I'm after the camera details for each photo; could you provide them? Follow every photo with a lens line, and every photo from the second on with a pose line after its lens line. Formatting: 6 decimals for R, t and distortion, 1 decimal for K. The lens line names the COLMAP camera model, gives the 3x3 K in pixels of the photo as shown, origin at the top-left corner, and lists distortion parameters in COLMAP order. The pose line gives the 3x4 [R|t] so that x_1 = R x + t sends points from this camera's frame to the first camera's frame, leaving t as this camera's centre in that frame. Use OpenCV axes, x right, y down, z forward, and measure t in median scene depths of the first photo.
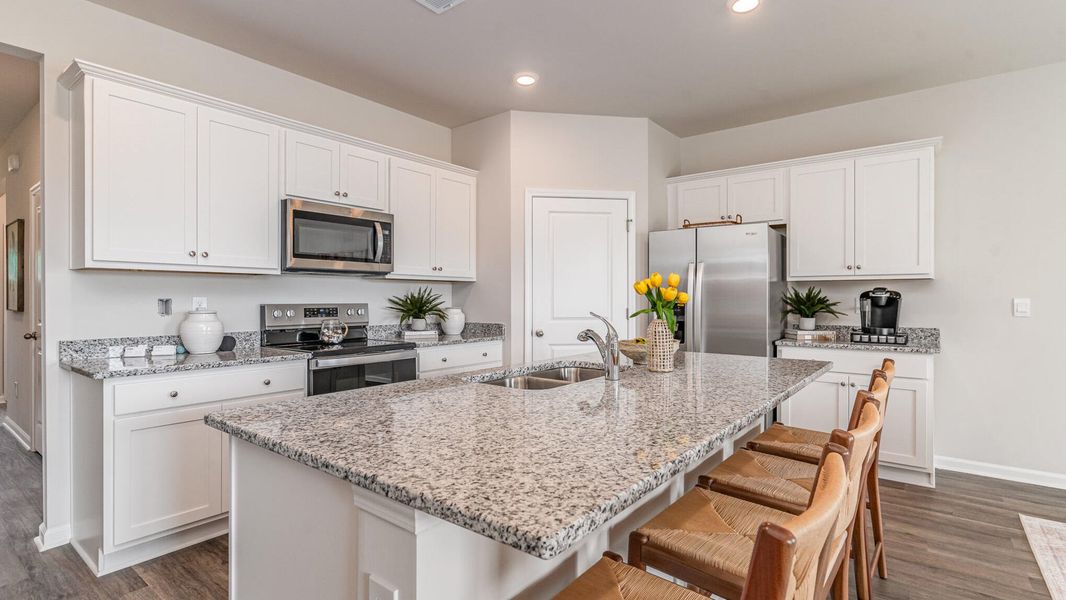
lens RADIAL K [[507.1, 0, 533.9], [0, 507.1, 301.2], [0, 0, 1]] dist [0.001244, 0.001222]
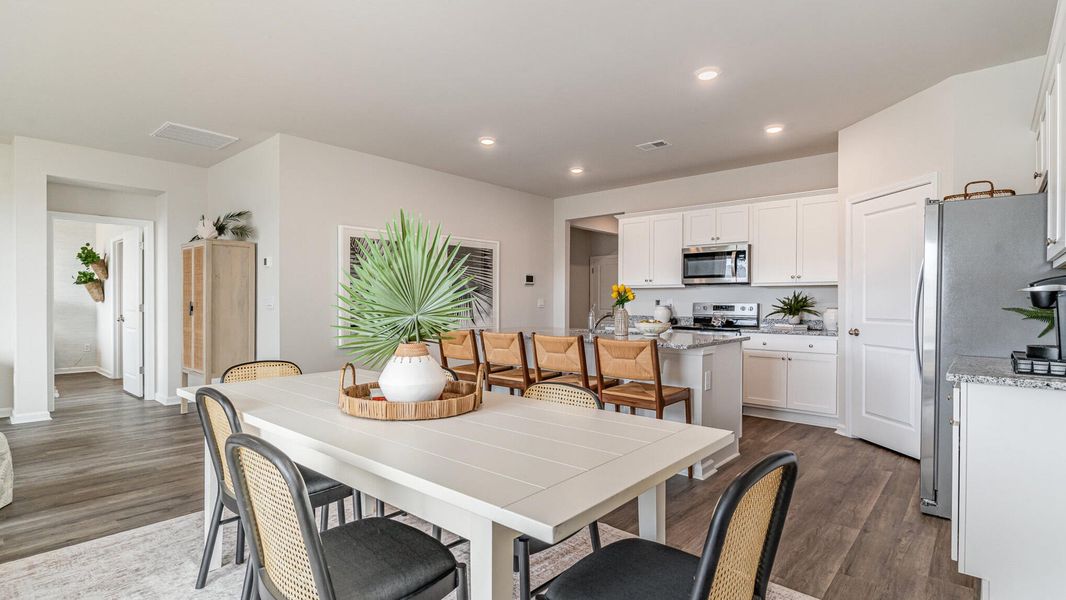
lens RADIAL K [[507.1, 0, 533.9], [0, 507.1, 301.2], [0, 0, 1]] dist [0.001244, 0.001222]
pose [[-0.060003, -0.000656, -0.998198, 1.367406], [-0.003952, 0.999992, -0.000419, 0.002353], [0.998190, 0.003920, -0.060005, 0.497933]]
